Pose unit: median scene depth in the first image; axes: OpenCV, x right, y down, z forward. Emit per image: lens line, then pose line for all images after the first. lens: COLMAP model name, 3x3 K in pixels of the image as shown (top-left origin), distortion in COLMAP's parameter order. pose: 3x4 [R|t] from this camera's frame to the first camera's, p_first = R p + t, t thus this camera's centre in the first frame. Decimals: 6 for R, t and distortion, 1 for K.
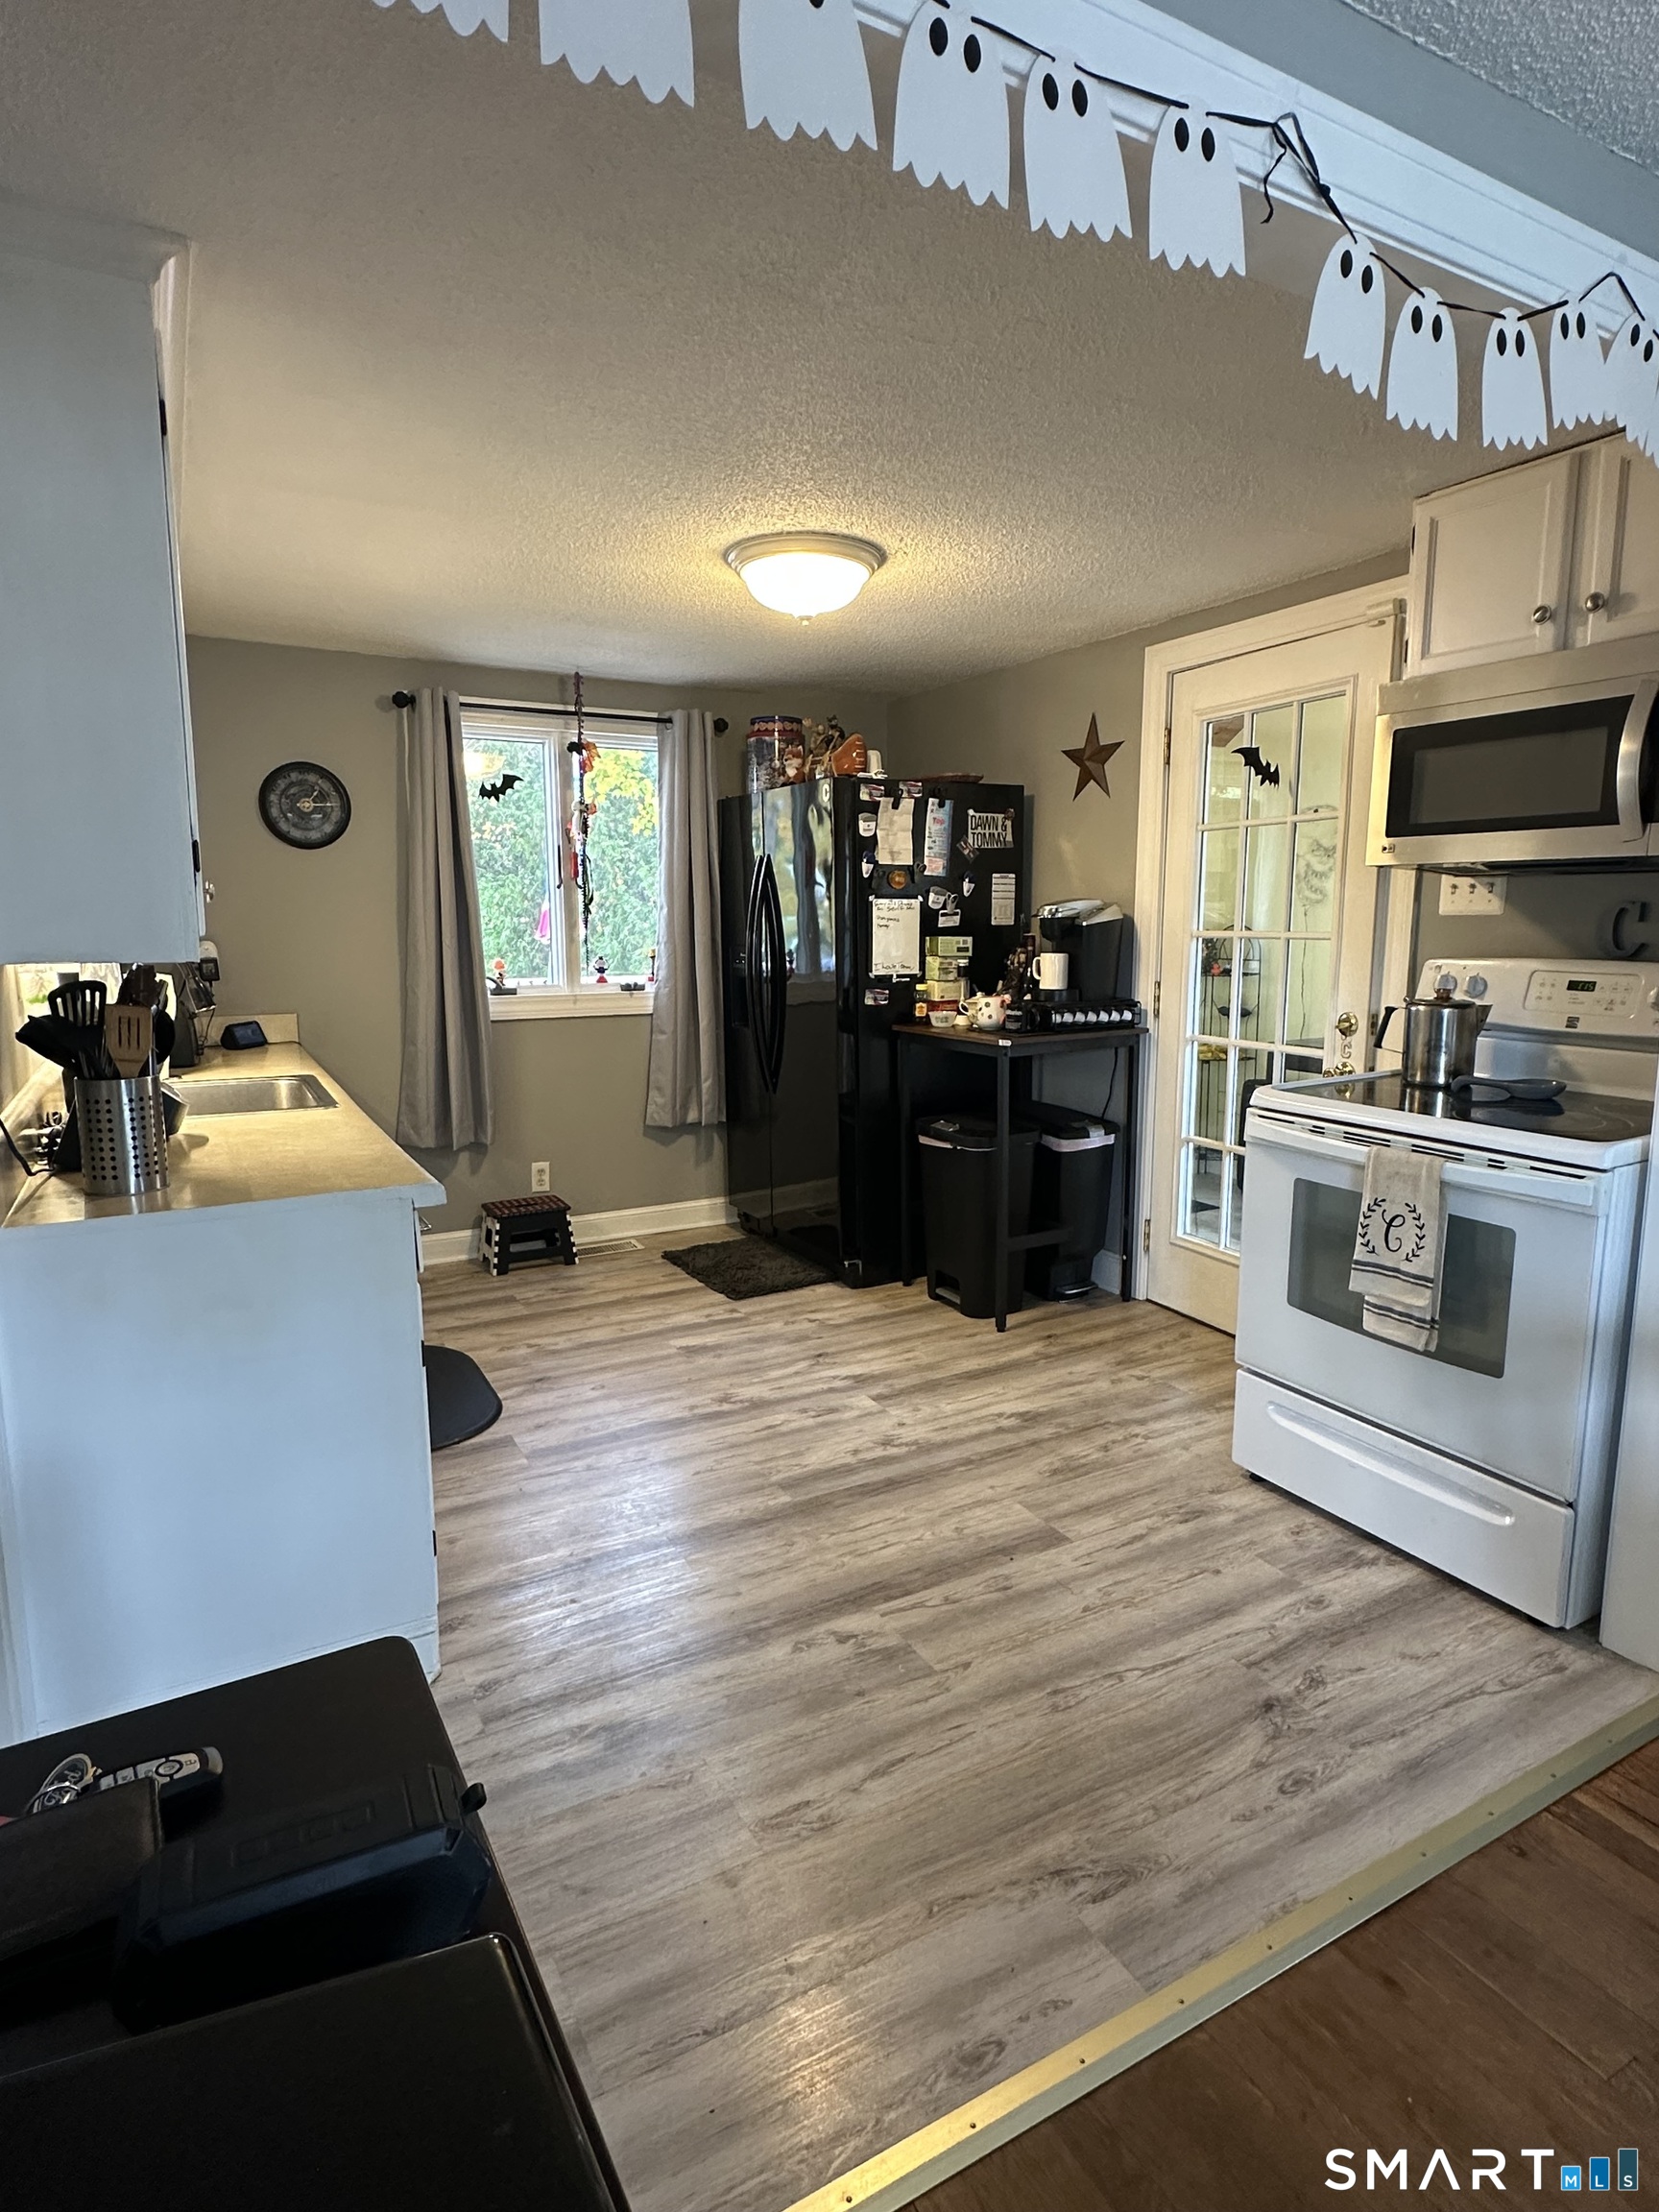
lens RADIAL K [[1187.7, 0, 846.8], [0, 1187.7, 1098.5], [0, 0, 1]] dist [0.018104, -0.003042]
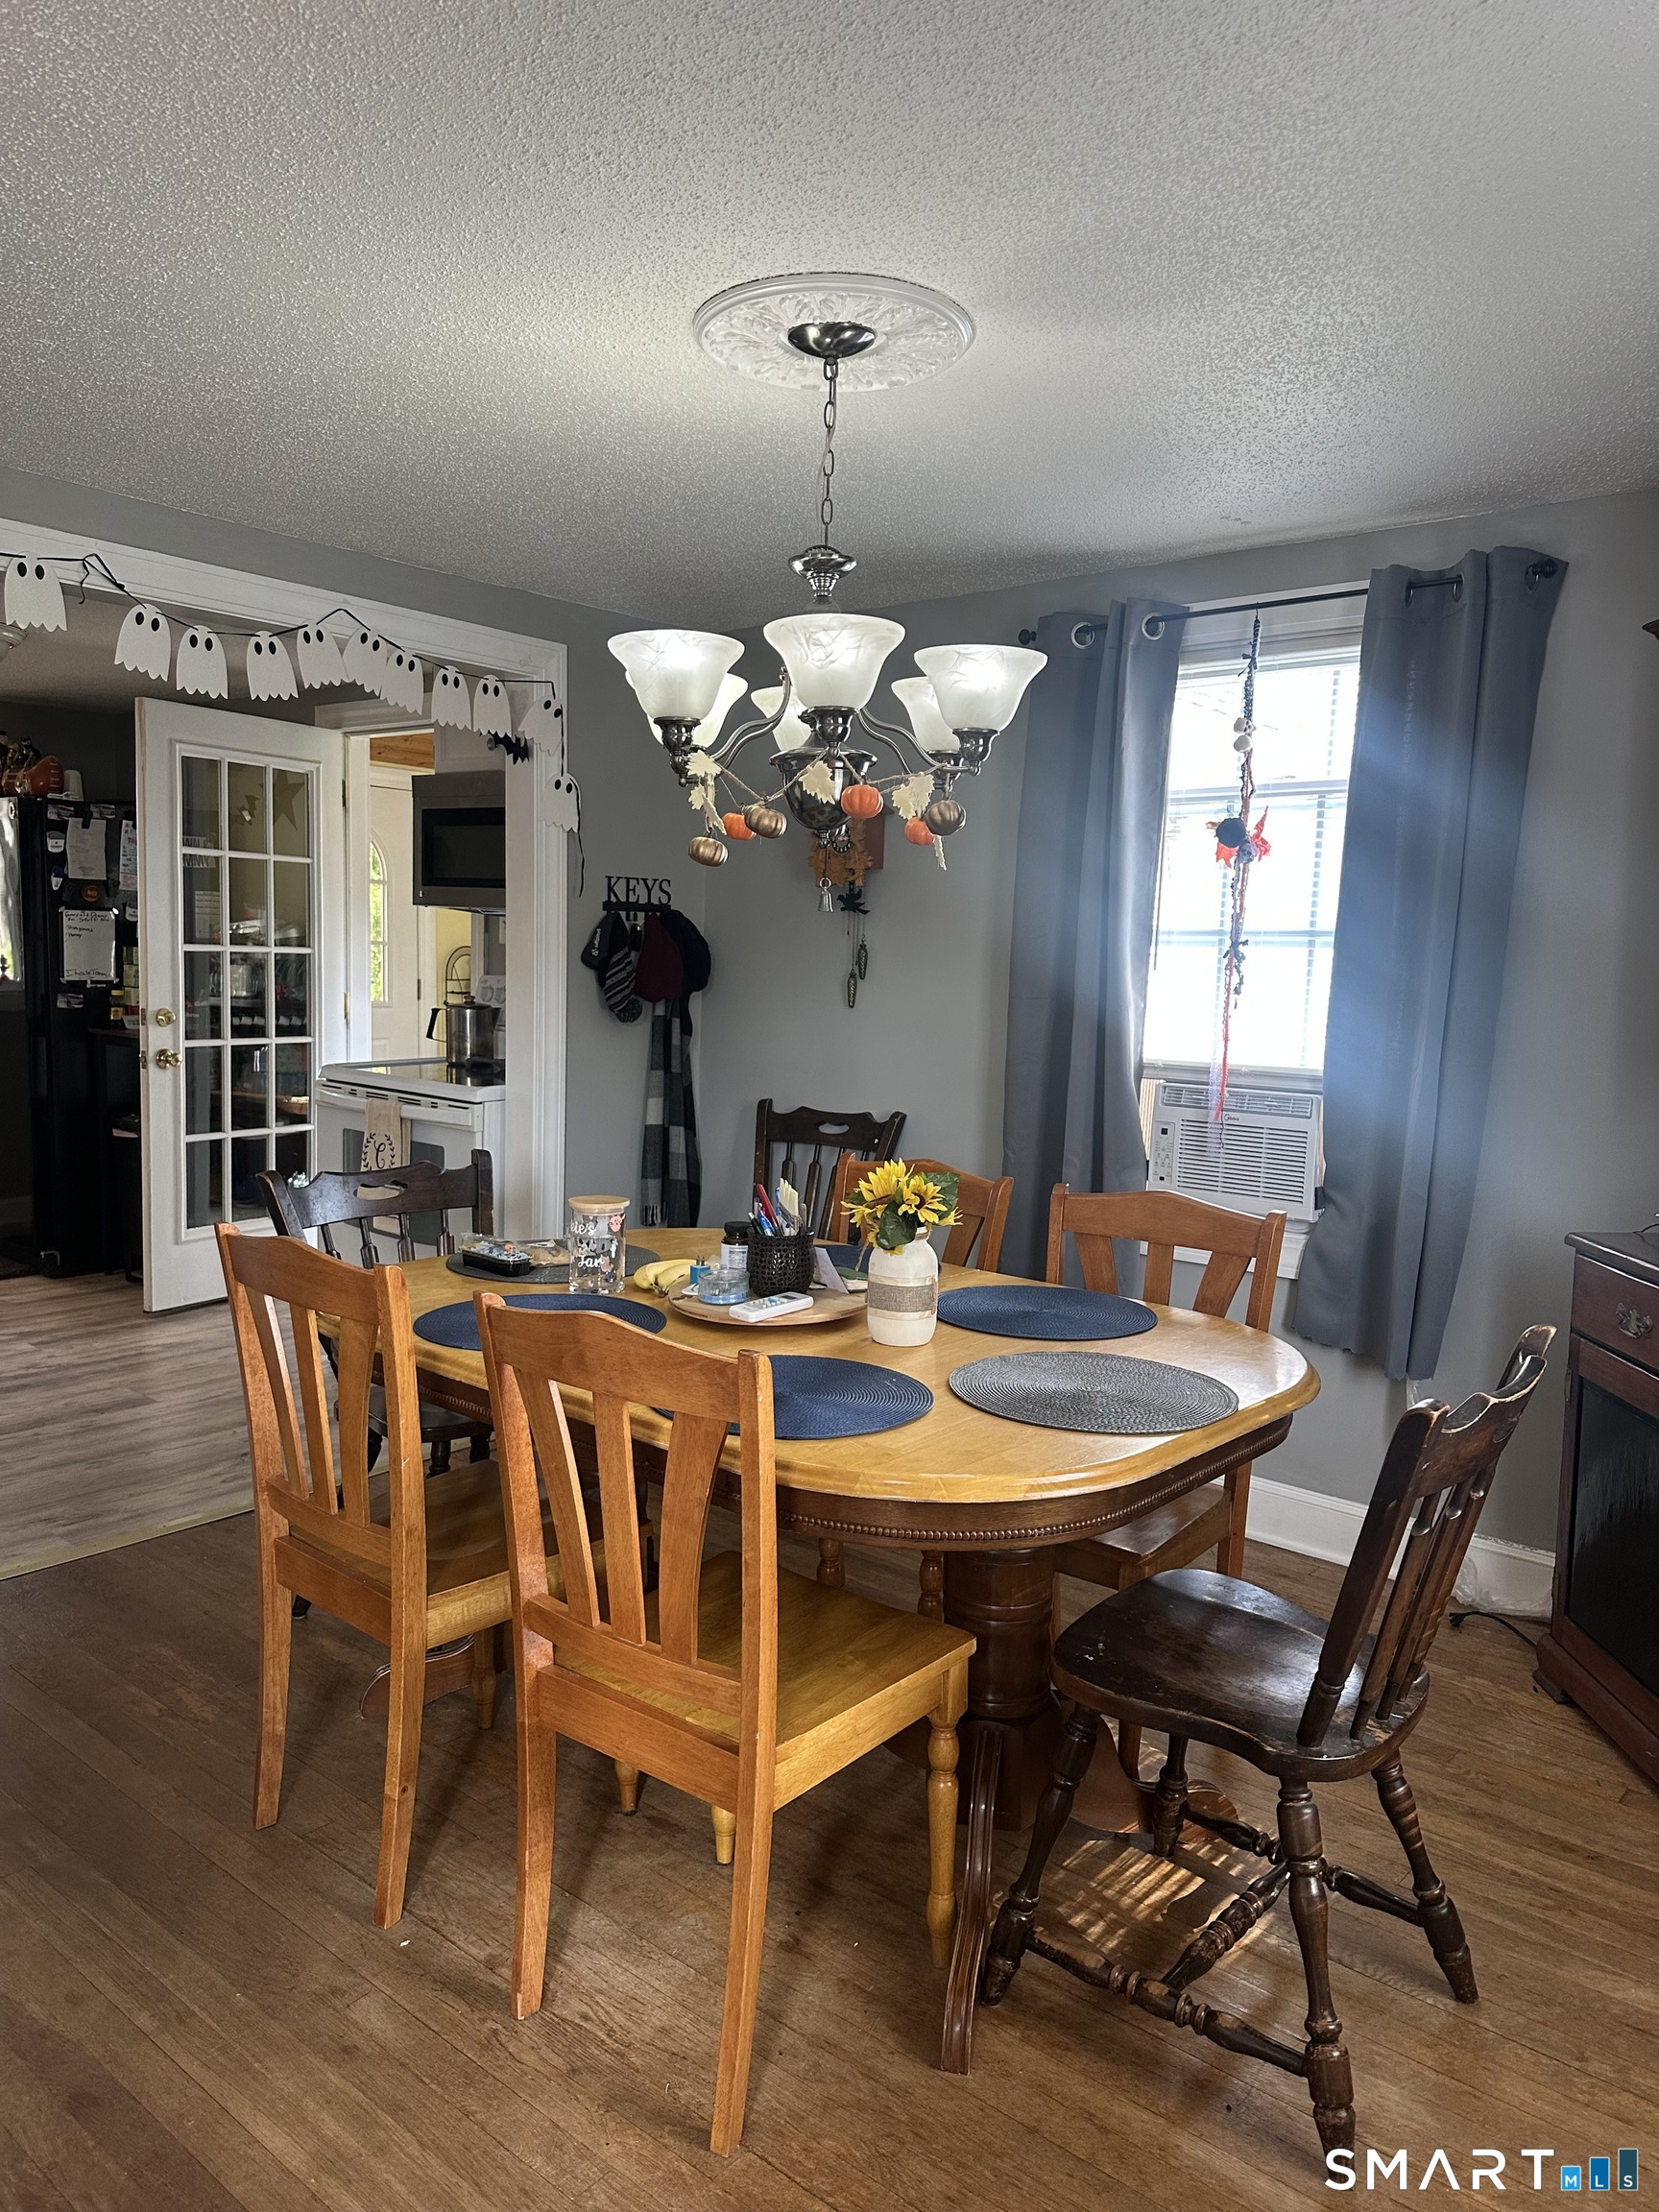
lens RADIAL K [[1559.7, 0, 826.0], [0, 1559.7, 1105.0], [0, 0, 1]] dist [0.039349, -0.032832]
pose [[0.938759, -0.004606, 0.344543, 0.198842], [0.019124, 0.999066, -0.038750, 0.085941], [-0.344043, 0.042966, 0.937970, -0.631365]]
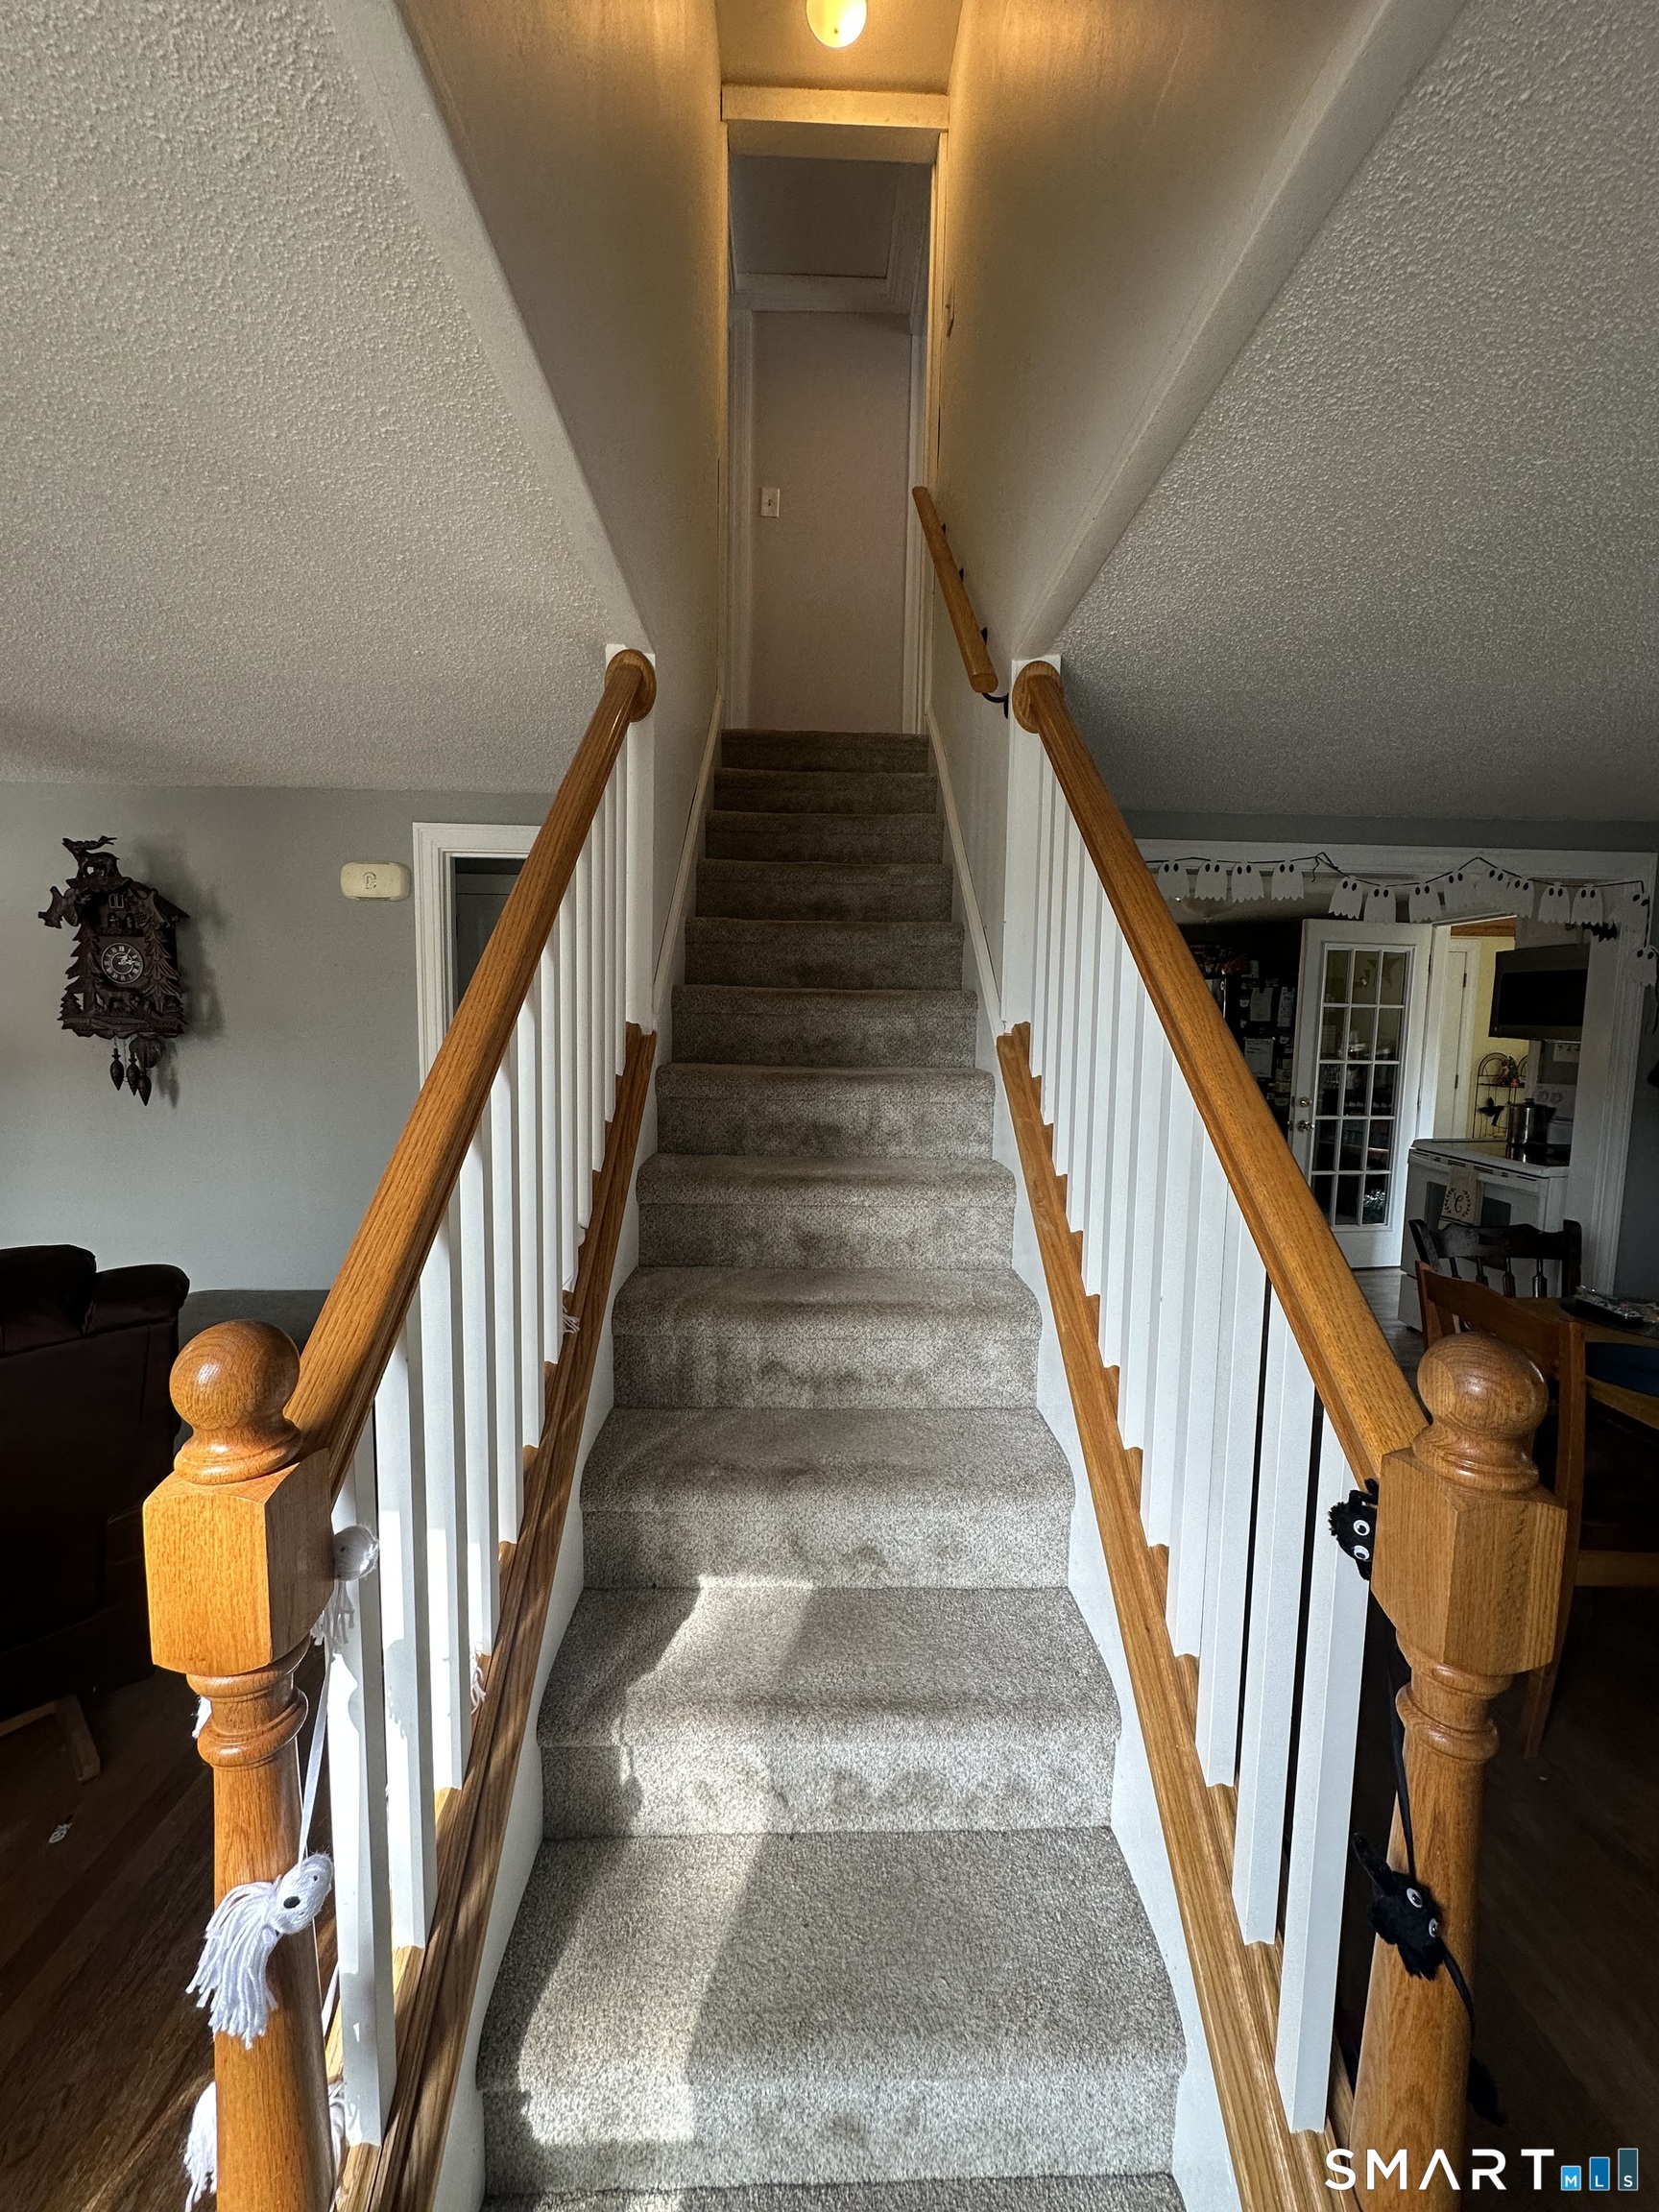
lens RADIAL K [[868.9, 0, 833.9], [0, 868.9, 1111.8], [0, 0, 1]] dist [0.000918, 0.000326]
pose [[0.881777, 0.066121, -0.467009, 0.111610], [-0.088022, 0.995800, -0.025207, 0.054401], [0.463380, 0.063334, 0.883893, -0.642111]]
